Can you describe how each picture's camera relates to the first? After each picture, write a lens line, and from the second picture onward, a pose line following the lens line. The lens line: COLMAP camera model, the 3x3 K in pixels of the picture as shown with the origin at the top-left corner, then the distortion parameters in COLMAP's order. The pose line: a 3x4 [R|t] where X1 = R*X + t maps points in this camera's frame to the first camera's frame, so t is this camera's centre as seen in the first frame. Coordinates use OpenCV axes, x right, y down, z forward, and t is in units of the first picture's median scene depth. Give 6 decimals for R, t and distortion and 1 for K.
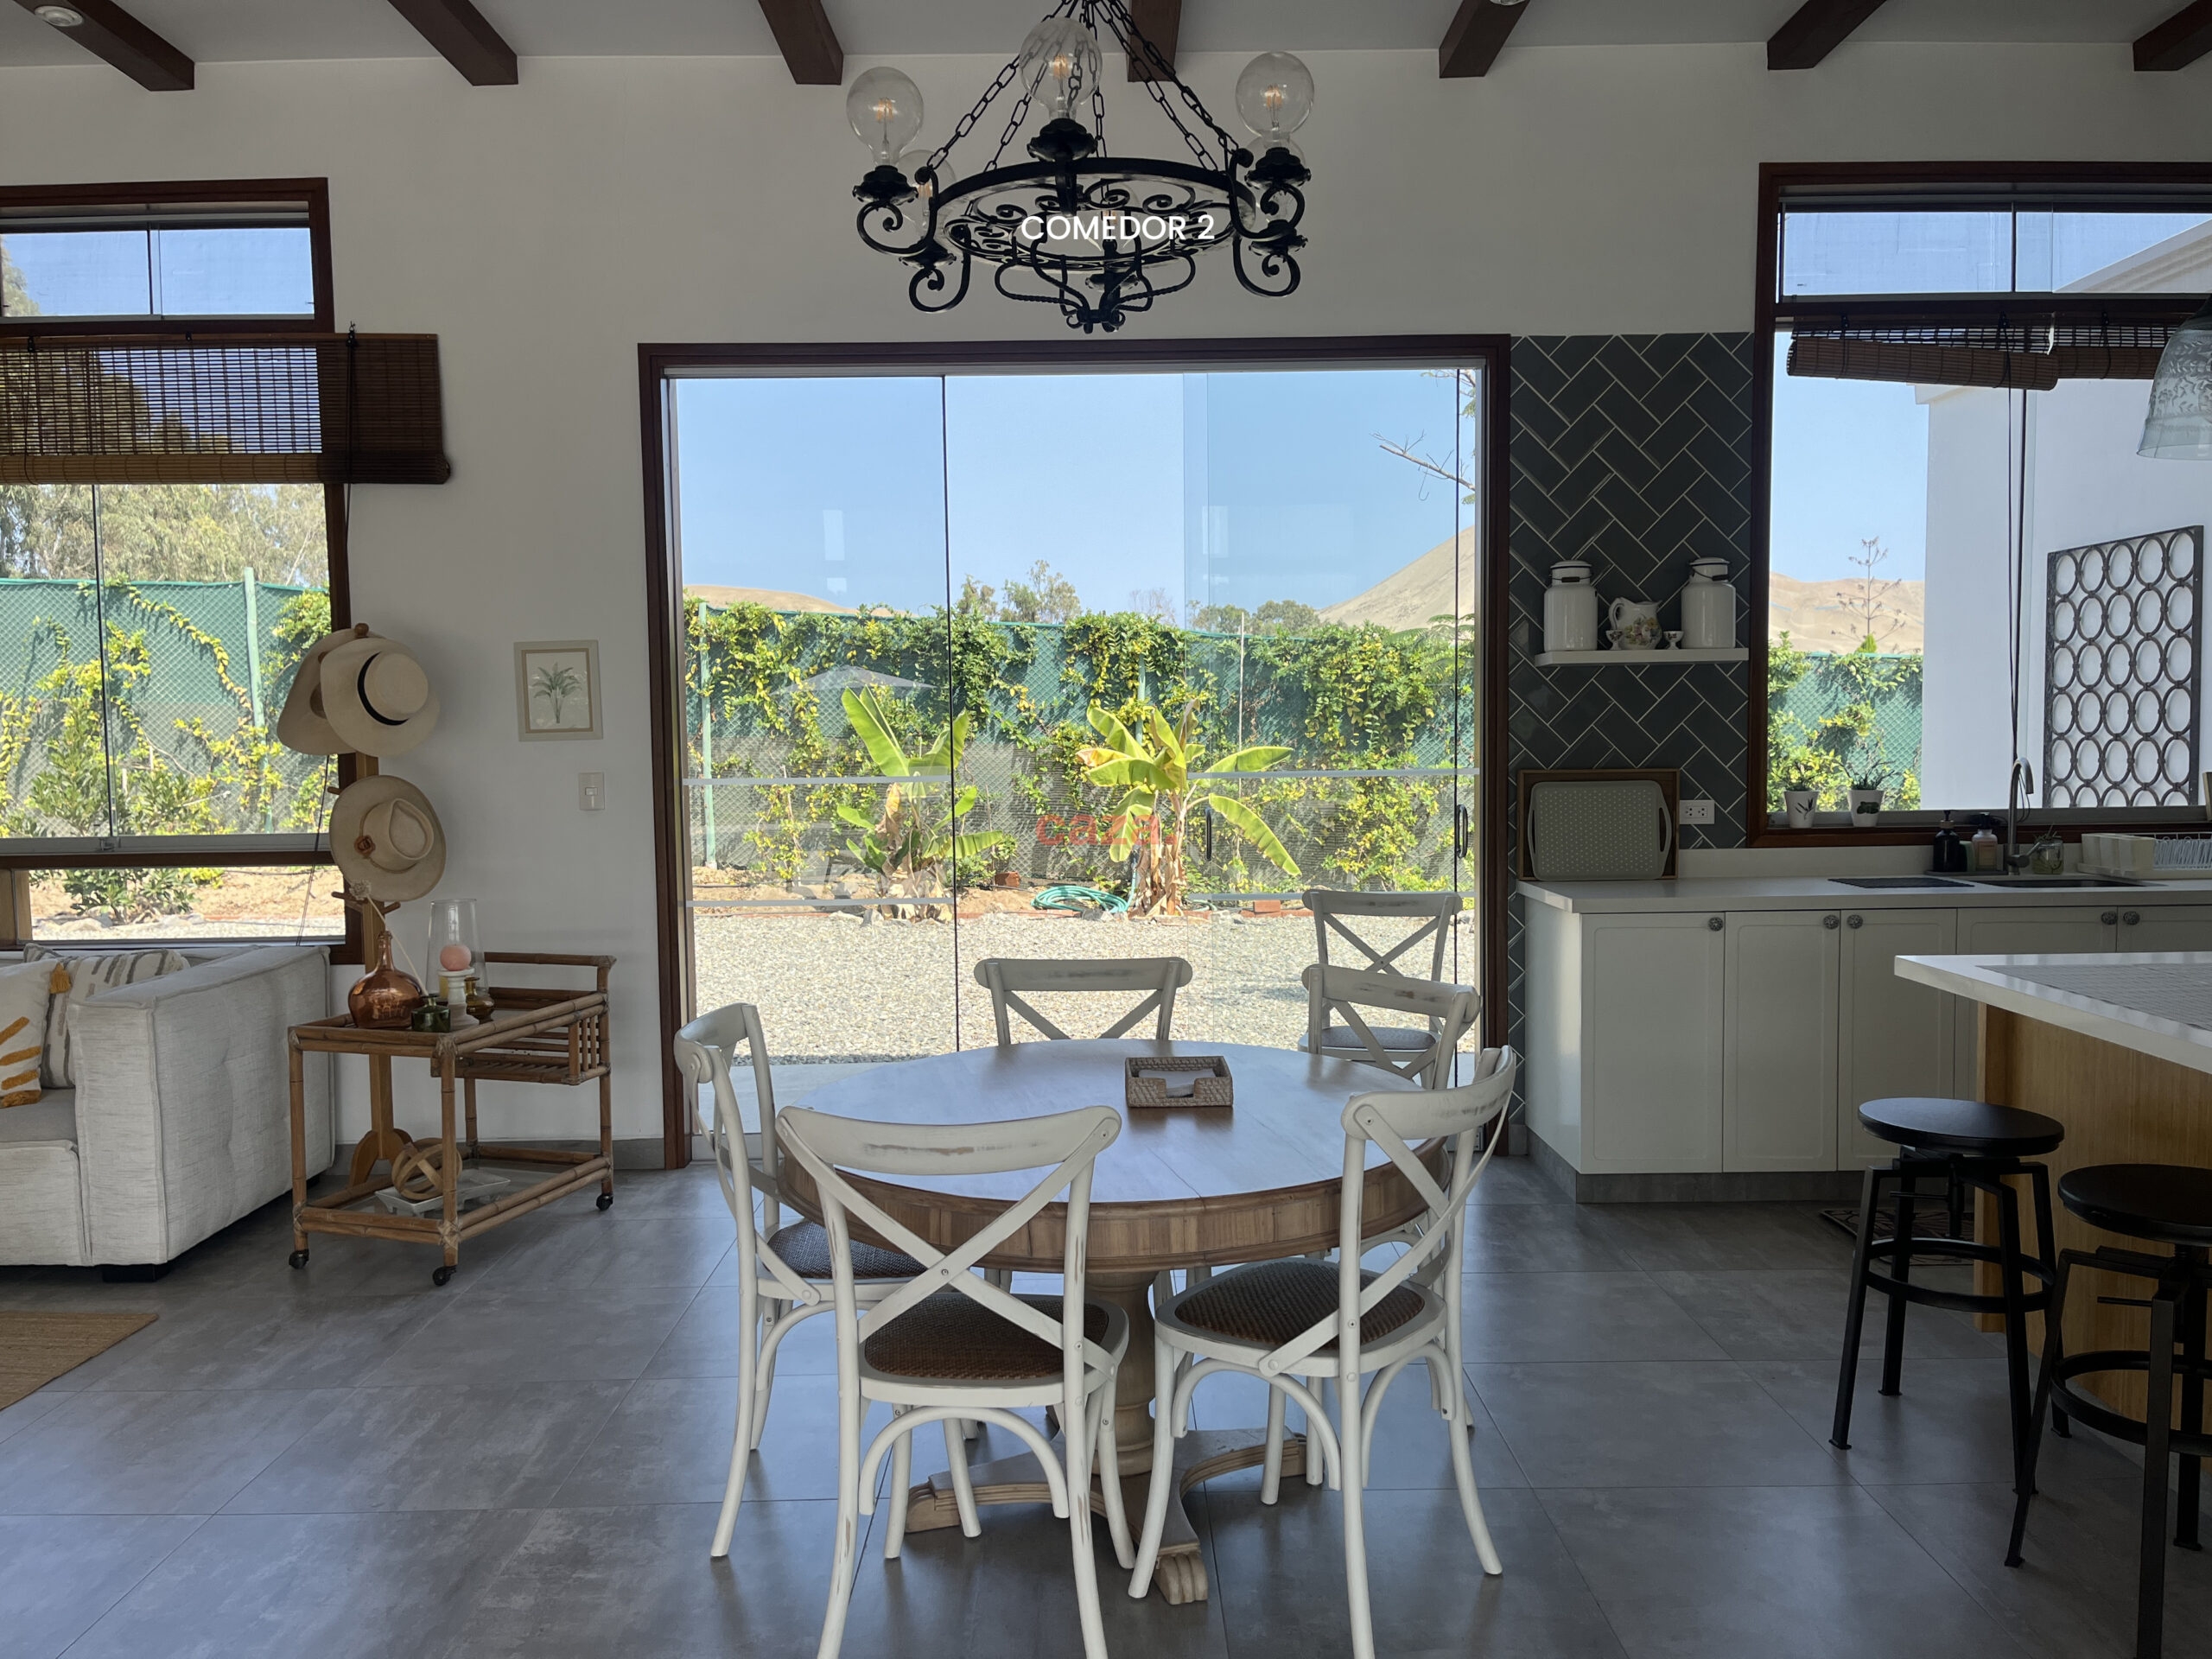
lens RADIAL K [[1671.9, 0, 1123.0], [0, 1671.9, 848.1], [0, 0, 1]] dist [0.043581, -0.051923]
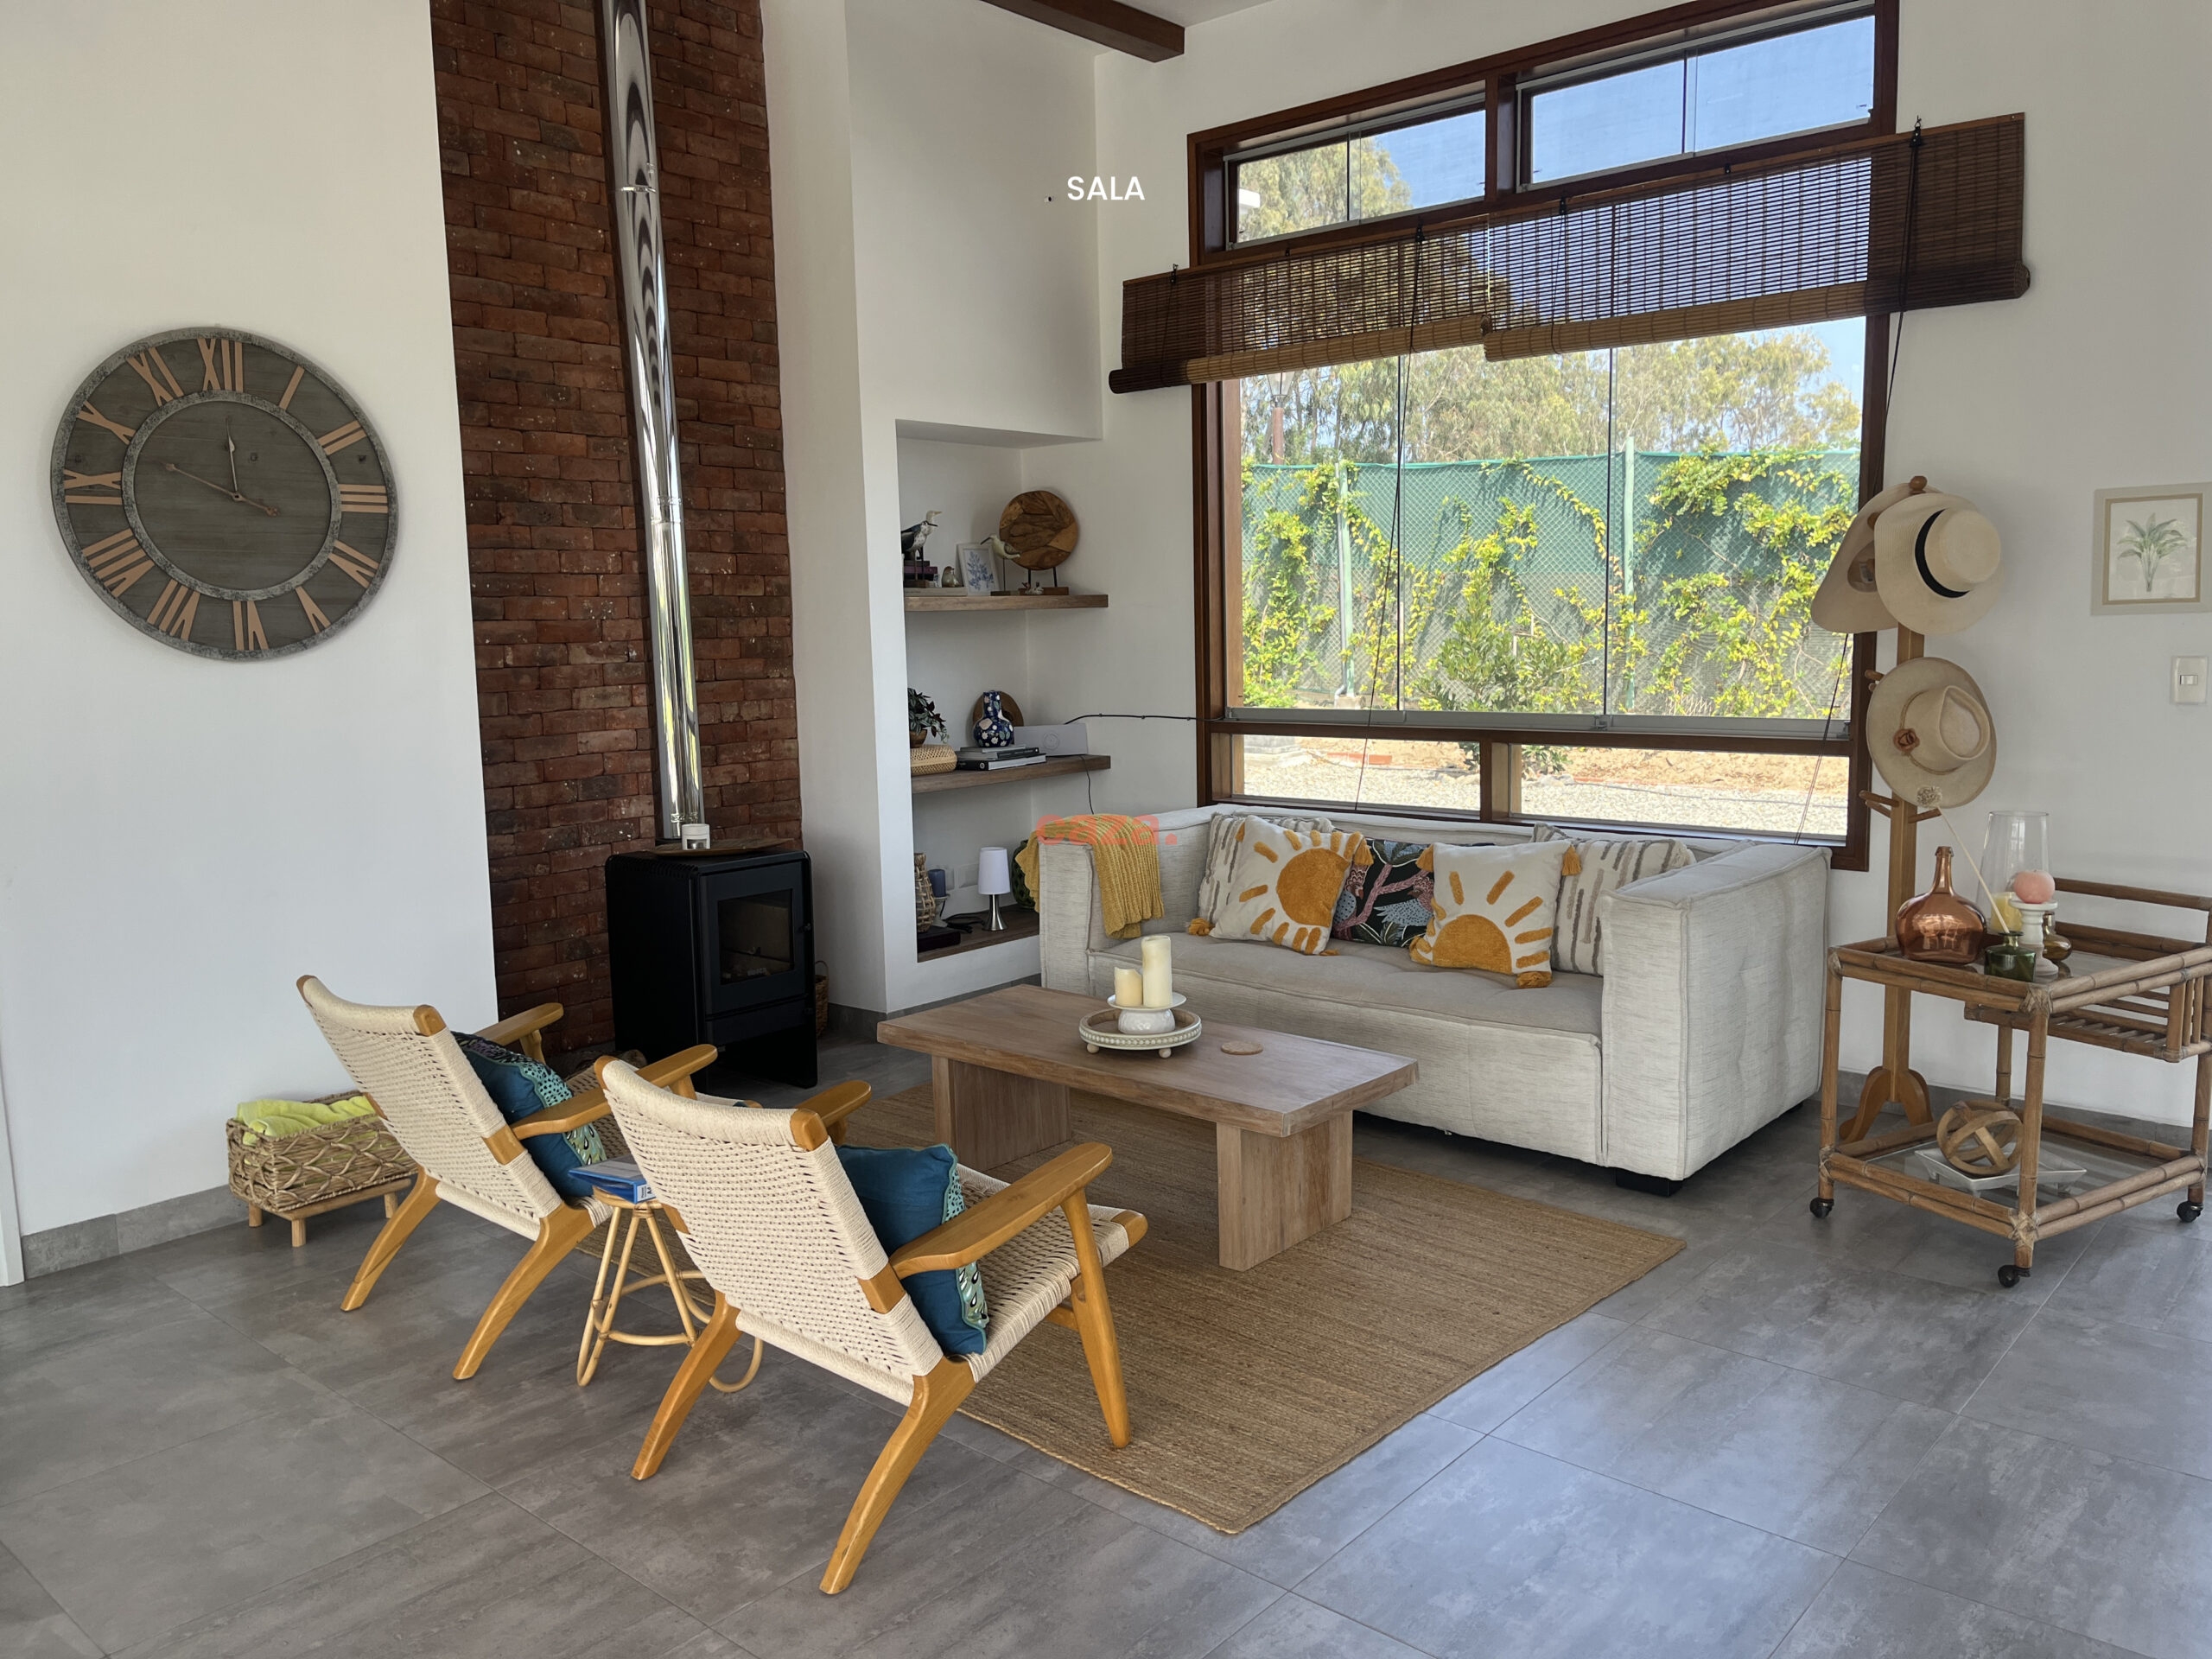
lens RADIAL K [[1671.9, 0, 1113.2], [0, 1671.9, 834.3], [0, 0, 1]] dist [0.043581, -0.051923]
pose [[0.741495, 0.084896, -0.665565, -0.154114], [-0.036305, 0.995586, 0.086546, -0.011556], [0.669975, -0.040010, 0.741305, 0.082881]]
